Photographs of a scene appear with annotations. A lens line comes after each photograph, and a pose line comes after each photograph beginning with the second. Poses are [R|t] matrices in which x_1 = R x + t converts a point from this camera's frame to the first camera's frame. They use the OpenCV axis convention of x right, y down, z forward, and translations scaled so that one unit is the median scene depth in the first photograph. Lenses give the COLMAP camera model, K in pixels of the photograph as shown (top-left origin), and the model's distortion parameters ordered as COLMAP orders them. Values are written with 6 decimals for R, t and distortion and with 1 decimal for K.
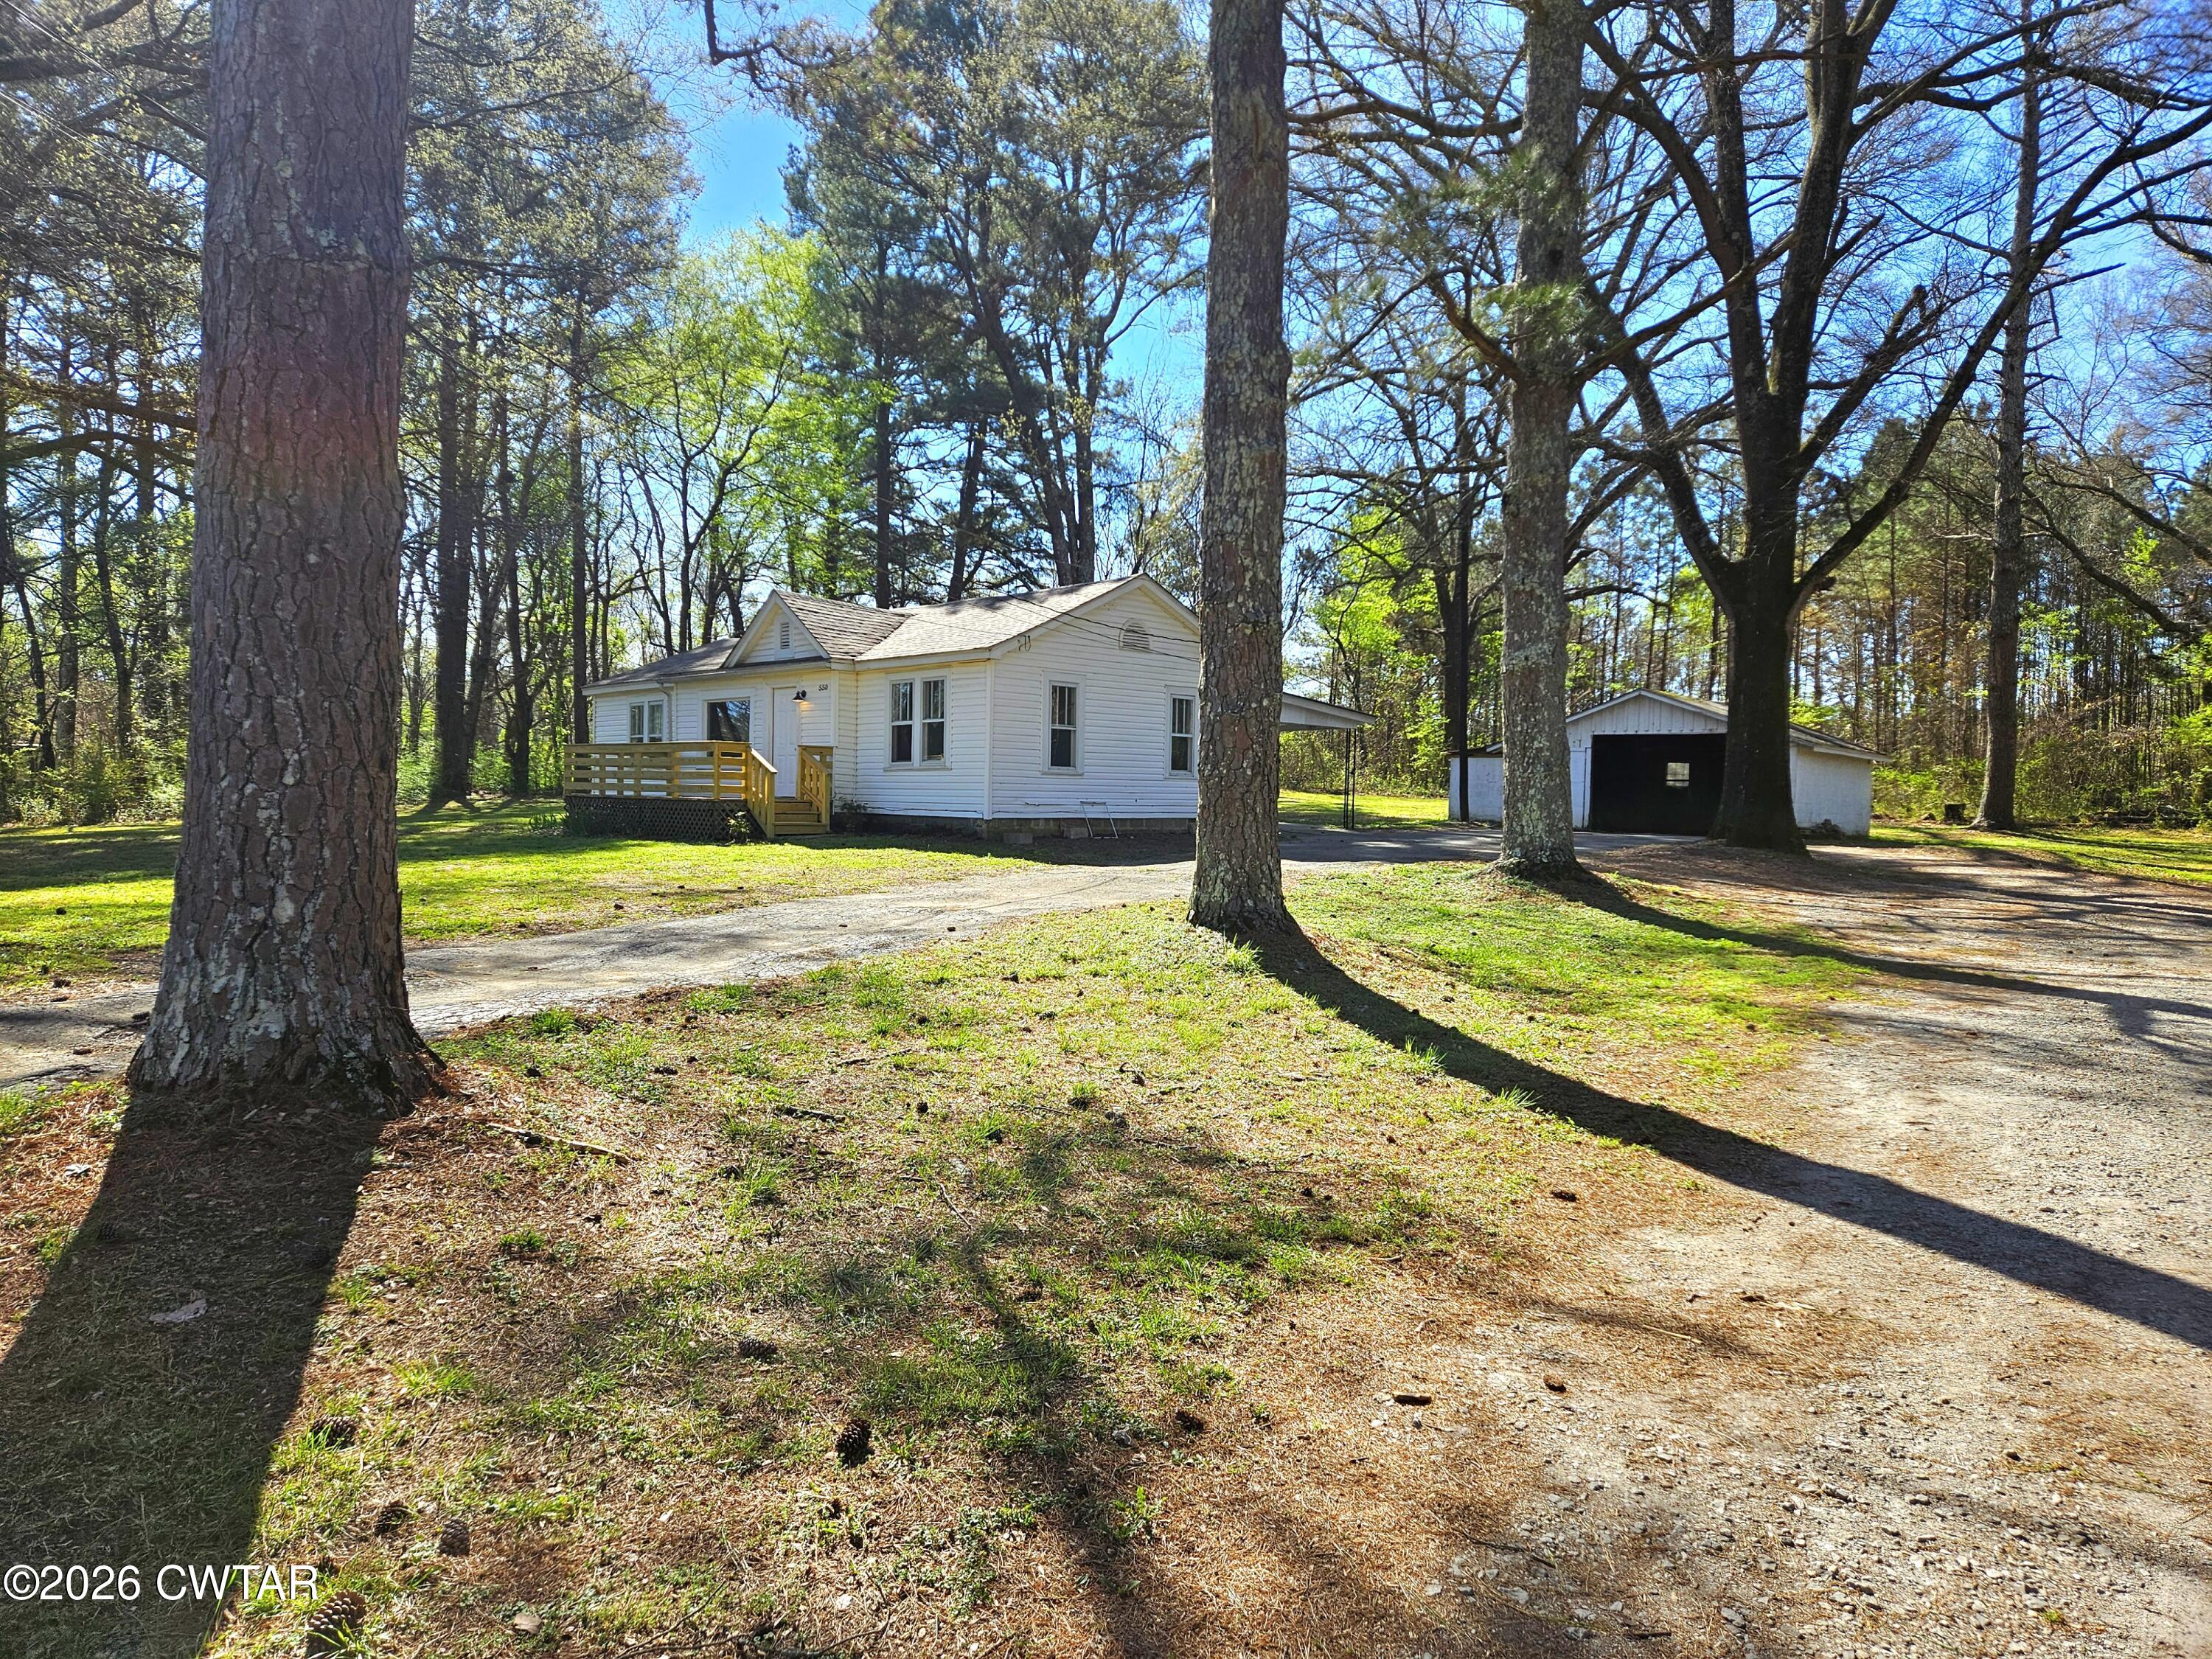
lens RADIAL K [[1454.1, 0, 1092.2], [0, 1454.1, 850.4], [0, 0, 1]] dist [0.056735, -0.019841]
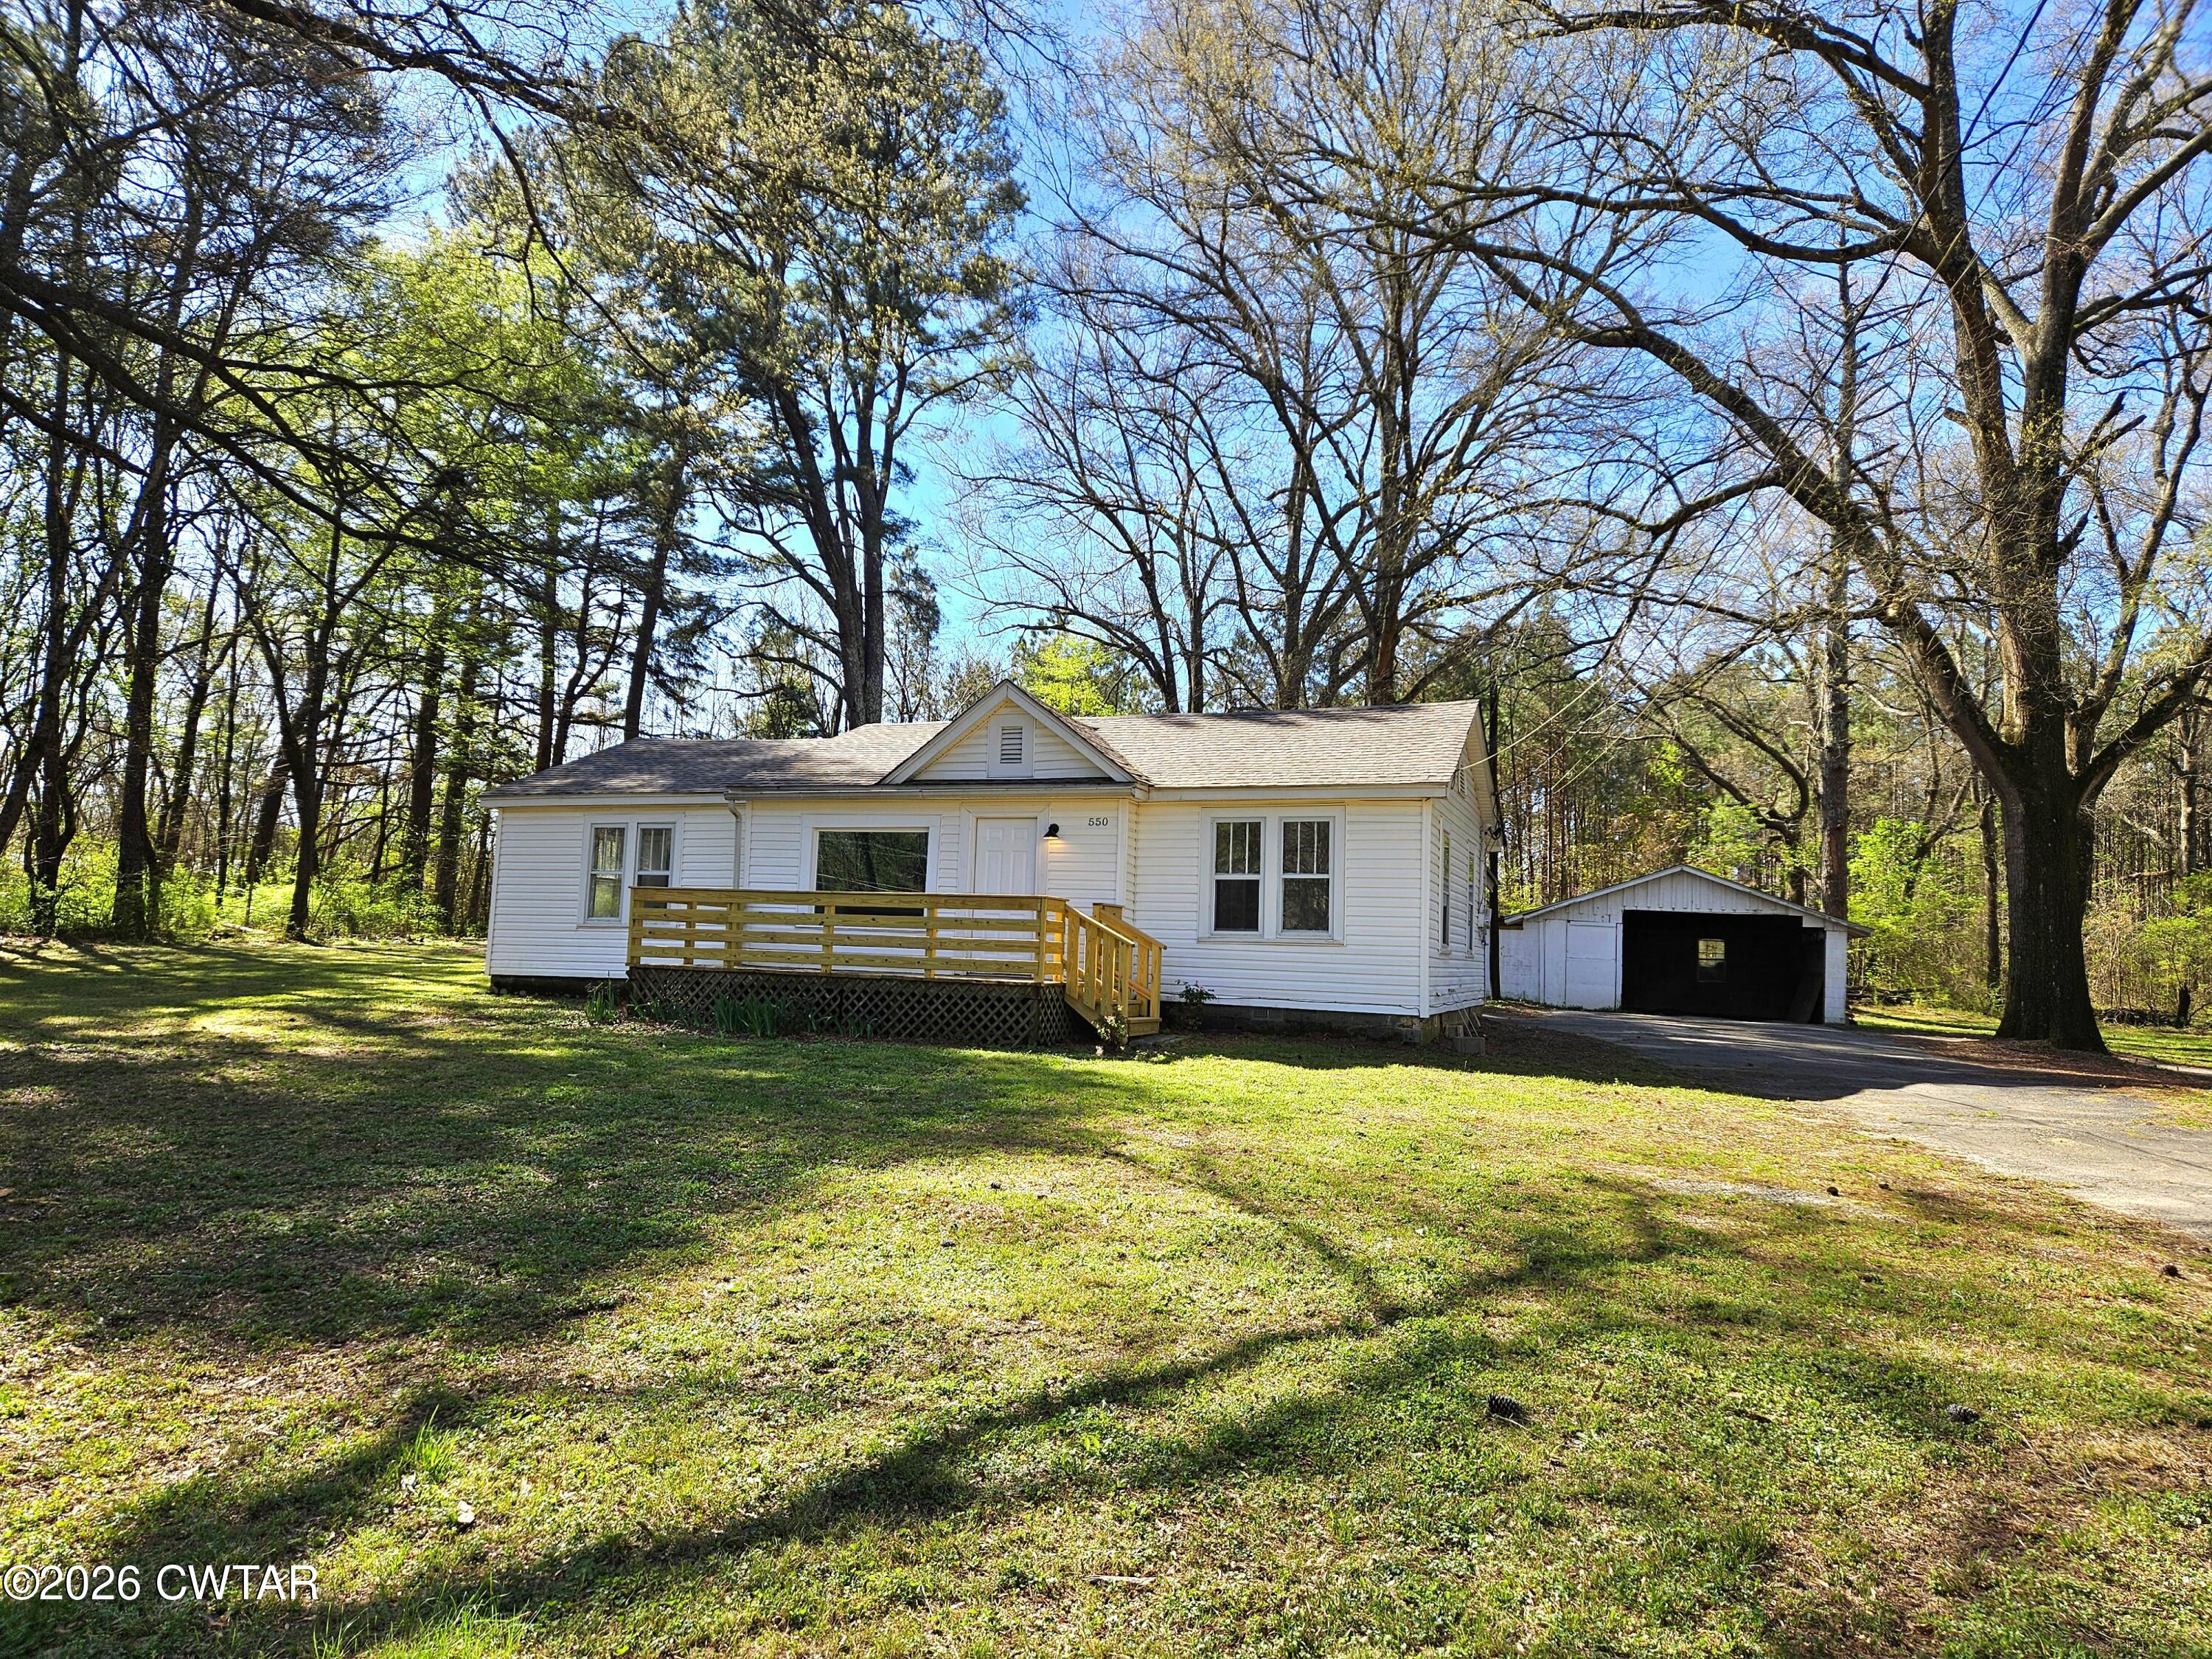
lens RADIAL K [[1469.2, 0, 1107.2], [0, 1469.2, 817.1], [0, 0, 1]] dist [0.087307, -0.069841]
pose [[0.906569, 0.056361, 0.418277, -0.326741], [-0.006097, 0.992689, -0.120545, -0.019124], [-0.422013, 0.106733, 0.900285, 0.244021]]
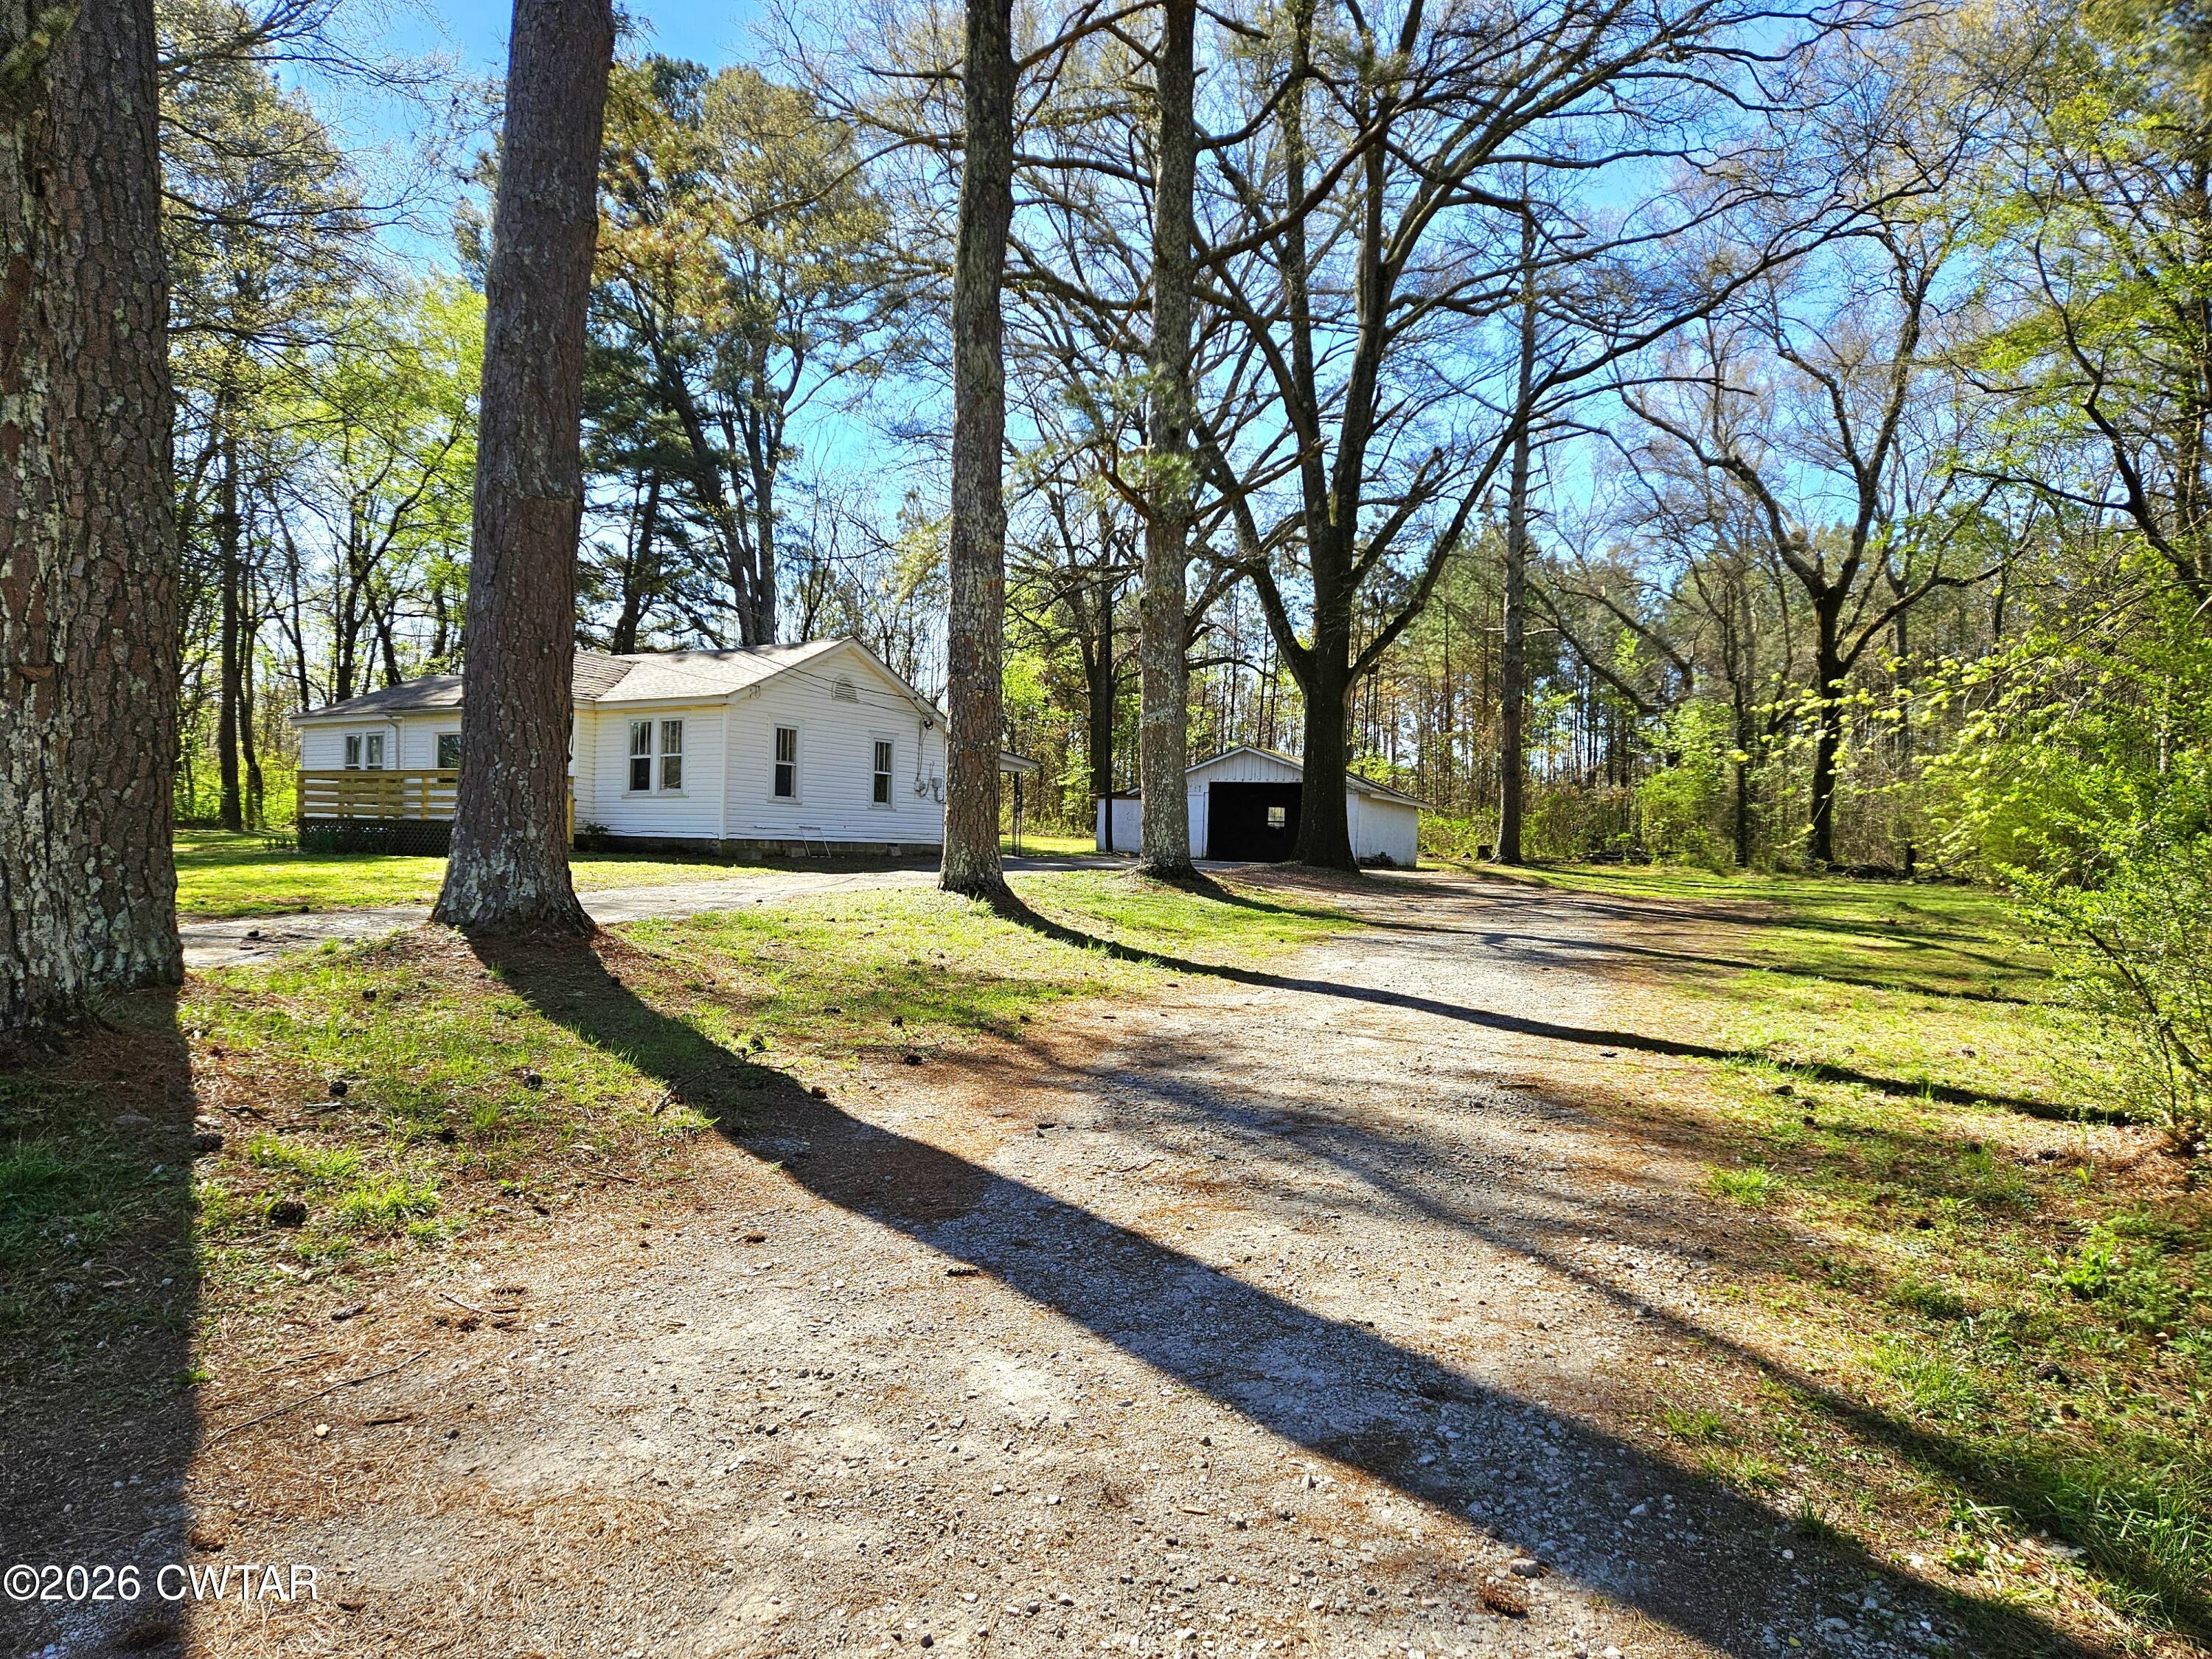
lens RADIAL K [[1469.2, 0, 1109.6], [0, 1469.2, 833.2], [0, 0, 1]] dist [0.087307, -0.069841]
pose [[0.967965, 0.009517, 0.250903, -0.042808], [0.002133, 0.998934, -0.046119, 0.018492], [-0.251075, 0.045176, 0.966913, -0.148986]]
